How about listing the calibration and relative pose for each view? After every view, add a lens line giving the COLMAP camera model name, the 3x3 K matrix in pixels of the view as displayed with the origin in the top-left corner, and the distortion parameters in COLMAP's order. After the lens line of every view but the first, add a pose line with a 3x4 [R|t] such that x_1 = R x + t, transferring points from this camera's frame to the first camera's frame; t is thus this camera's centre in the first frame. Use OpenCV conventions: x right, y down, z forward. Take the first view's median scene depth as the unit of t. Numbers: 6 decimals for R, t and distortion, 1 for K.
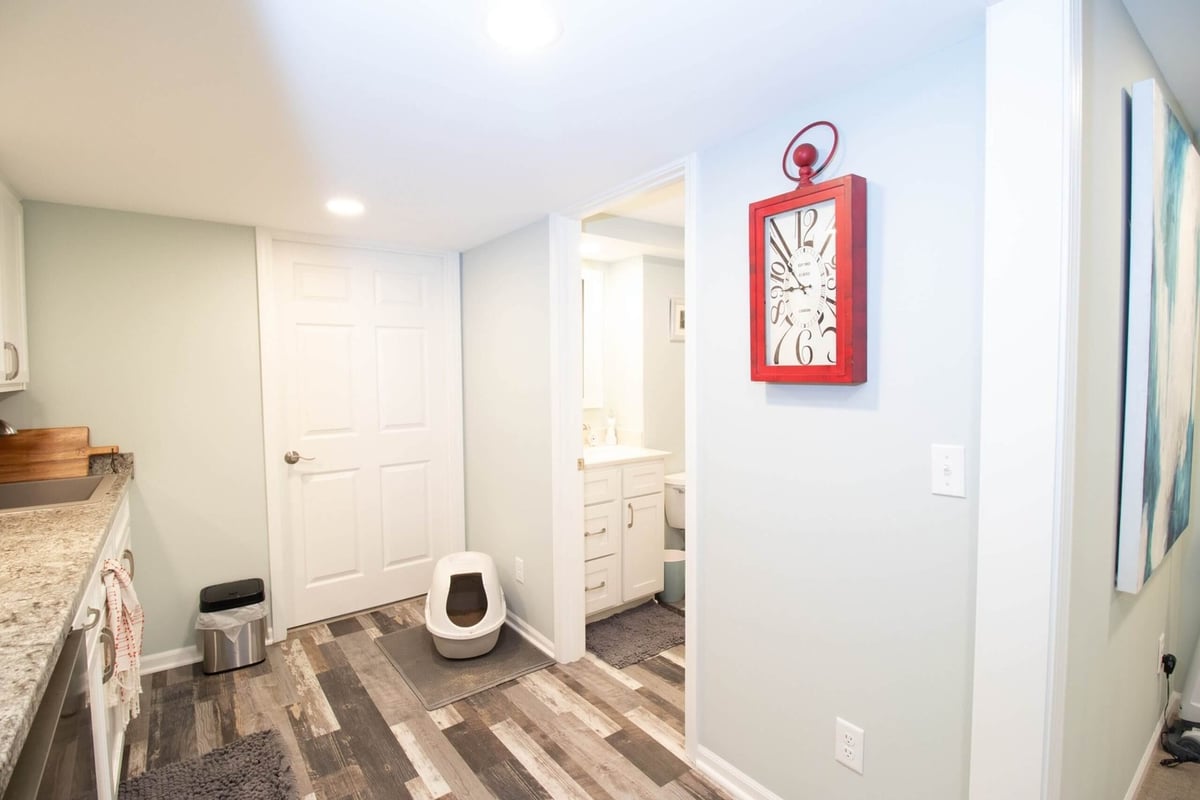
lens RADIAL K [[554.7, 0, 591.3], [0, 554.7, 394.5], [0, 0, 1]] dist [0.001002, -0.014089]
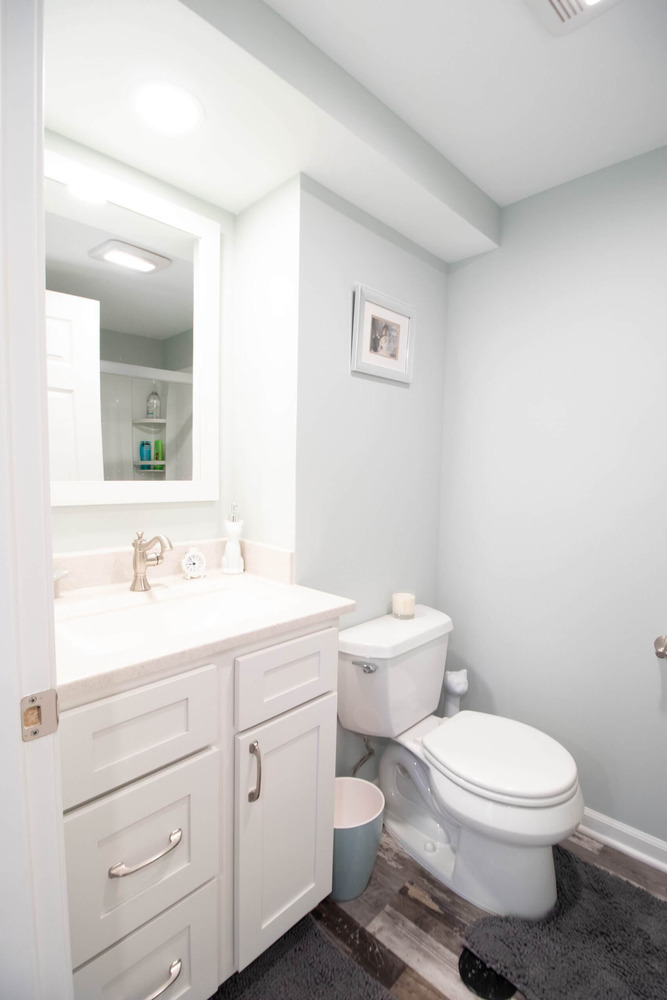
lens RADIAL K [[462.3, 0, 333.5], [0, 462.3, 500.0], [0, 0, 1]] dist [0.001002, -0.014089]
pose [[0.989234, 0.014856, 0.145586, 0.070931], [-0.018337, 0.999576, 0.022599, 0.013344], [-0.145189, -0.025026, 0.989087, 0.629290]]
